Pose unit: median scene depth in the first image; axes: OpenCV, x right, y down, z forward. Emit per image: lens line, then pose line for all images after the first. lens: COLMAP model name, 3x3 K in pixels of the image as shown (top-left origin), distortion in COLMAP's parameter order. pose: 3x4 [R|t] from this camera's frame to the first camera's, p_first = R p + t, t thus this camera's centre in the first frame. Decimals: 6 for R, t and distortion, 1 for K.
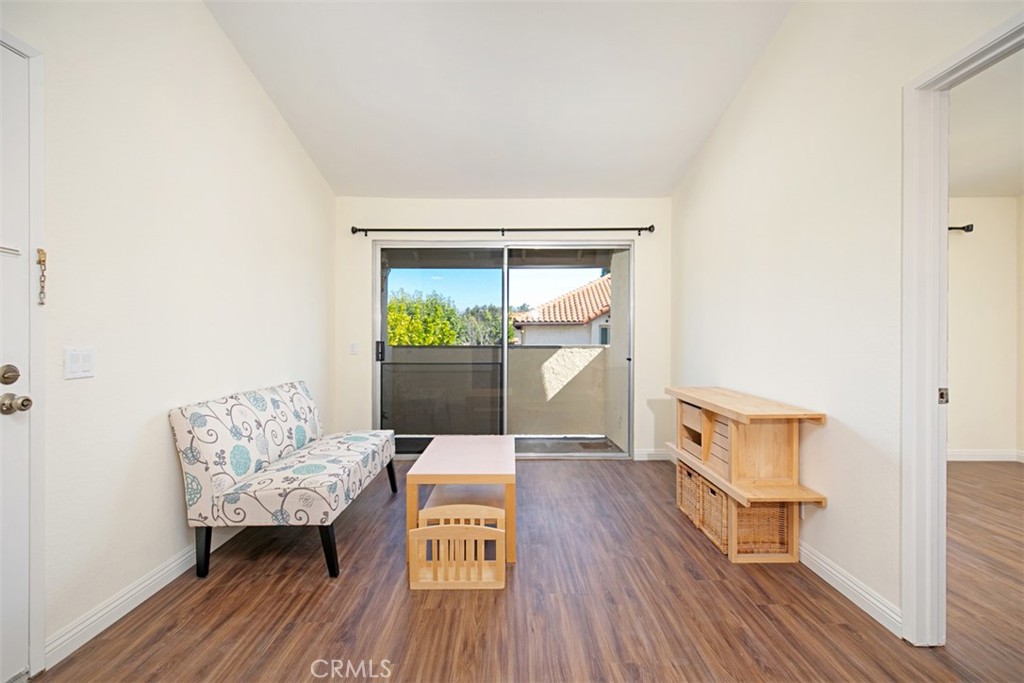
lens RADIAL K [[462.6, 0, 509.0], [0, 462.6, 336.7], [0, 0, 1]] dist [0.003878, -0.000286]
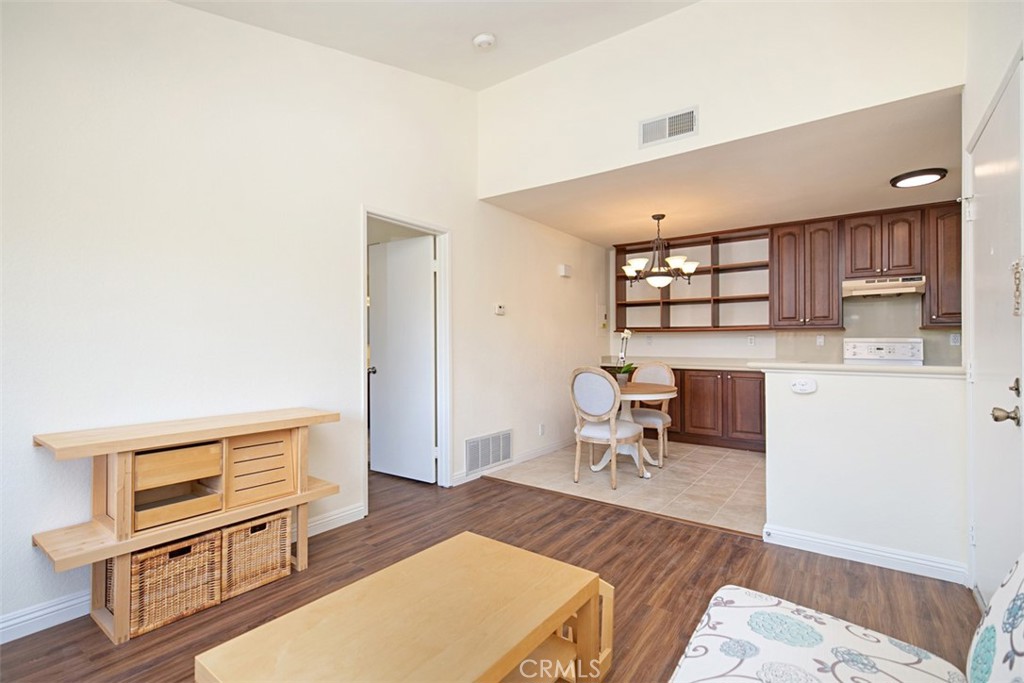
lens RADIAL K [[470.2, 0, 511.1], [0, 470.2, 334.3], [0, 0, 1]] dist [0.002509, 0.000020]
pose [[-0.804067, 0.008915, 0.594472, -0.280345], [-0.003530, 0.999798, -0.019769, -0.004434], [-0.594528, -0.017994, -0.803874, 0.883822]]
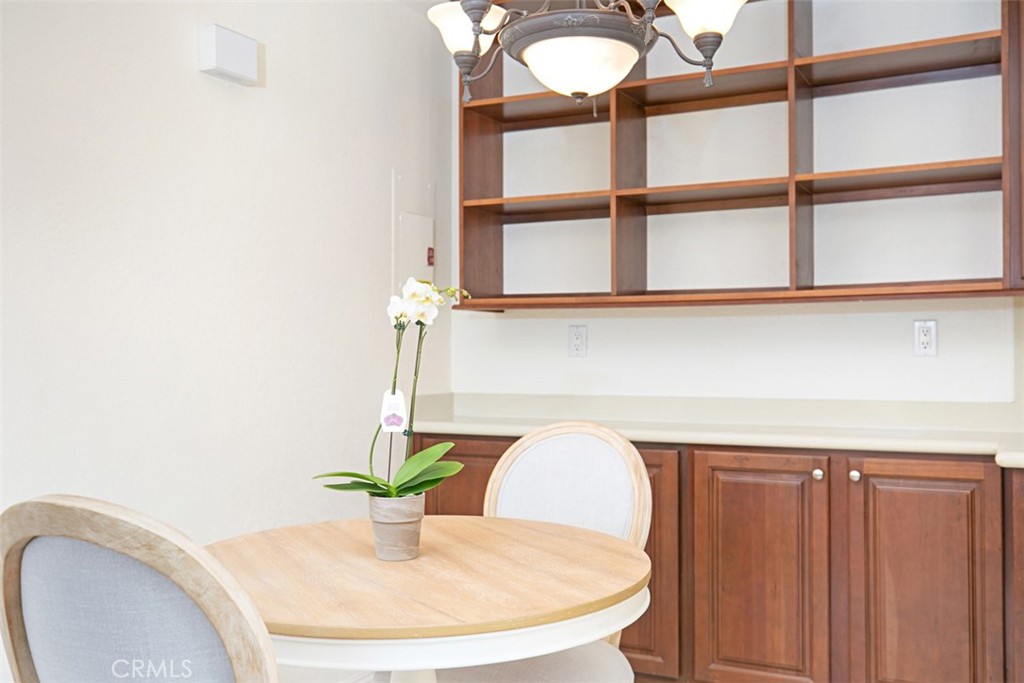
lens RADIAL K [[984.1, 0, 512.5], [0, 984.1, 345.4], [0, 0, 1]] dist [0.000248, 0.004339]
pose [[-0.887027, 0.004922, 0.461691, -0.110811], [0.001147, 0.999964, -0.008457, -0.003214], [-0.461715, -0.006973, -0.887001, 0.265190]]
